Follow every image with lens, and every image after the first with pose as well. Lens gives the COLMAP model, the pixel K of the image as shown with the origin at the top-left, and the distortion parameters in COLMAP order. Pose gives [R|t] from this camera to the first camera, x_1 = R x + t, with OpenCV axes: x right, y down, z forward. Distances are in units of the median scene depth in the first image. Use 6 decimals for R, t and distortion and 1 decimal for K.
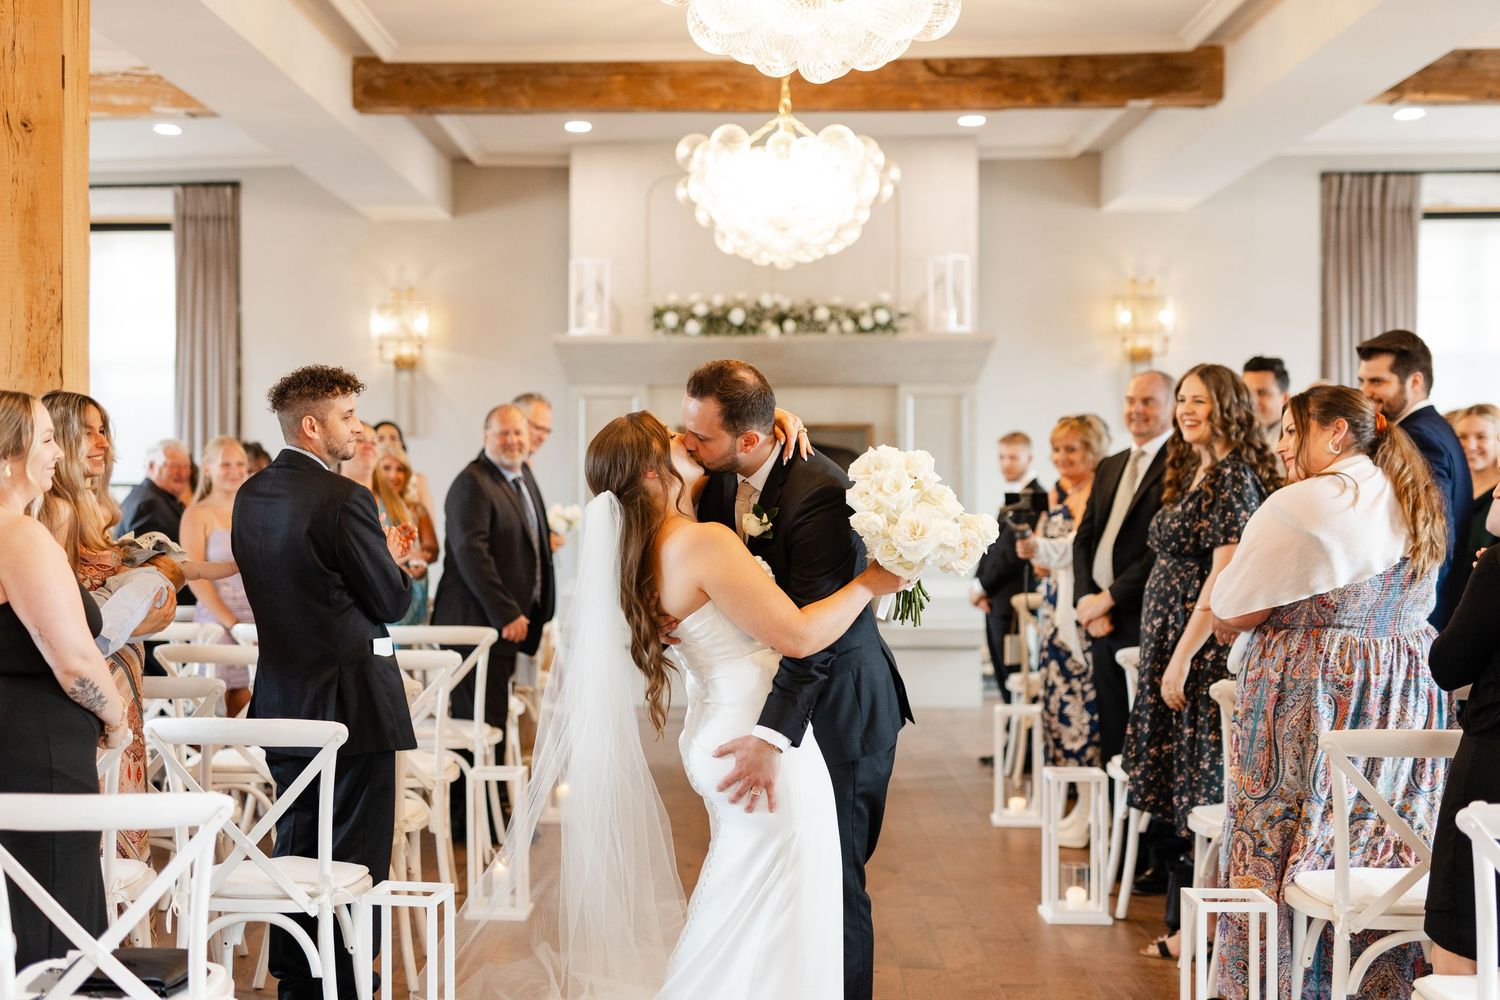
lens RADIAL K [[2211.7, 0, 551.1], [0, 2211.7, 497.7], [0, 0, 1]] dist [0.006473, 0.000814]
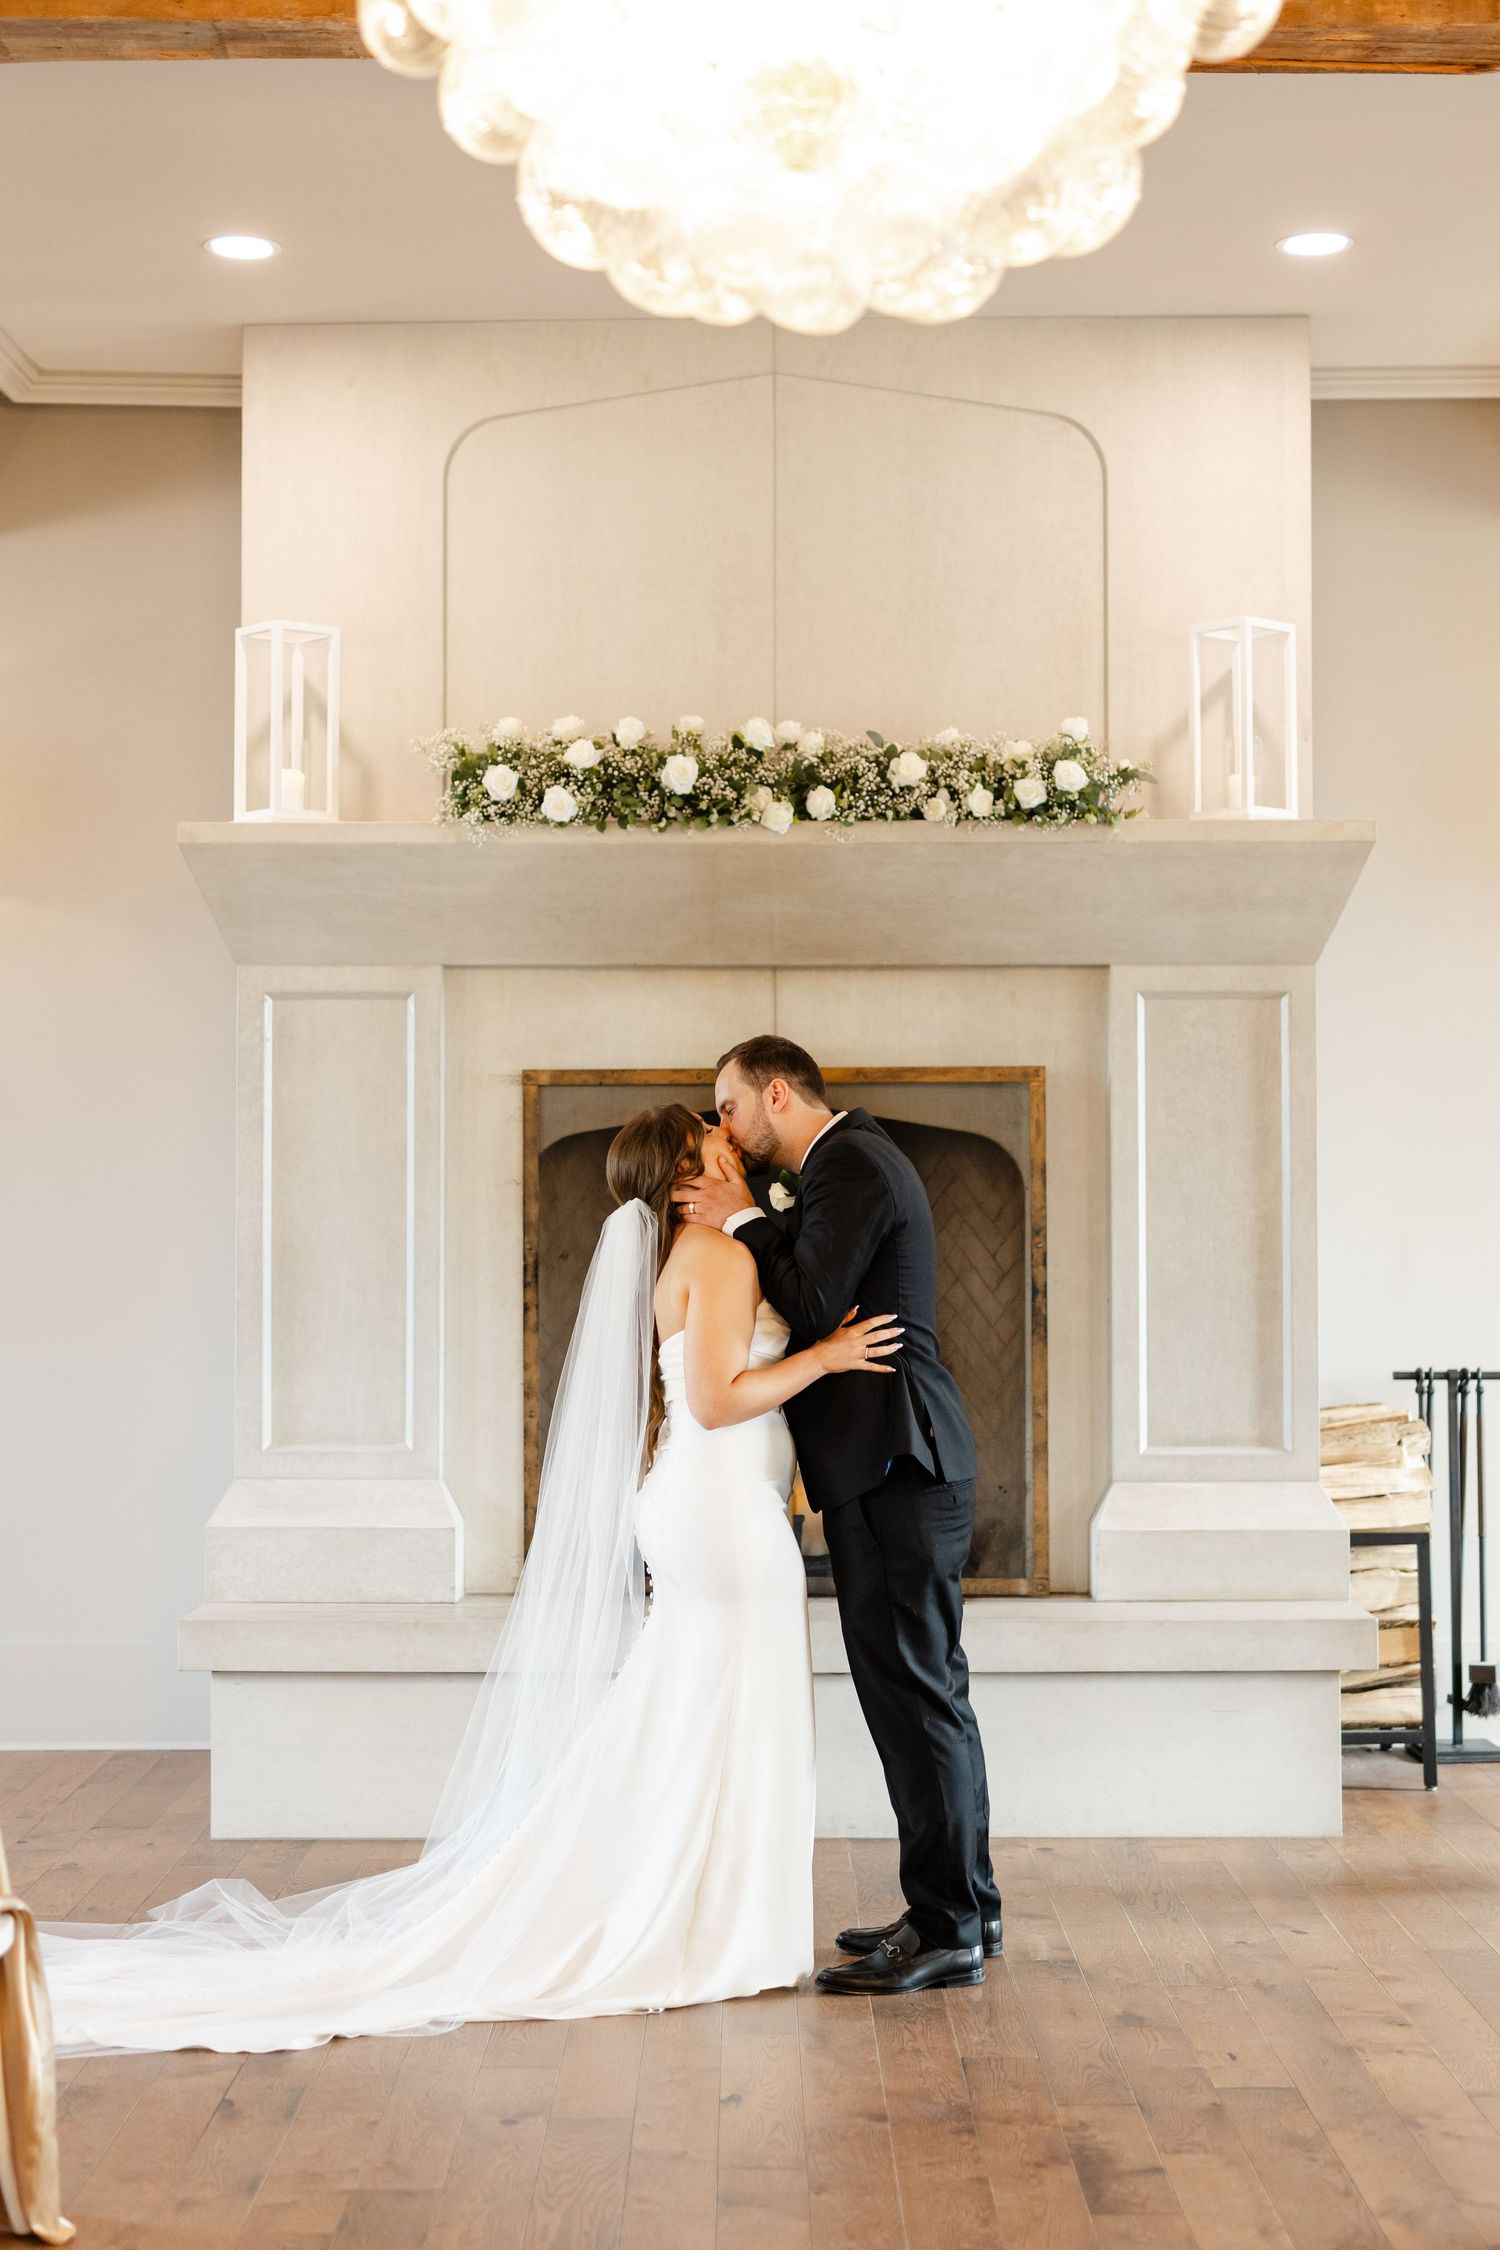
lens RADIAL K [[3411.7, 0, 750.0], [0, 3411.7, 1125.0], [0, 0, 1]] dist [-0.010943, -0.005150]
pose [[0.995636, 0.002248, 0.093297, 0.044843], [0.000458, 0.999580, -0.028967, -0.007511], [-0.093323, 0.028884, 0.995217, 0.456722]]
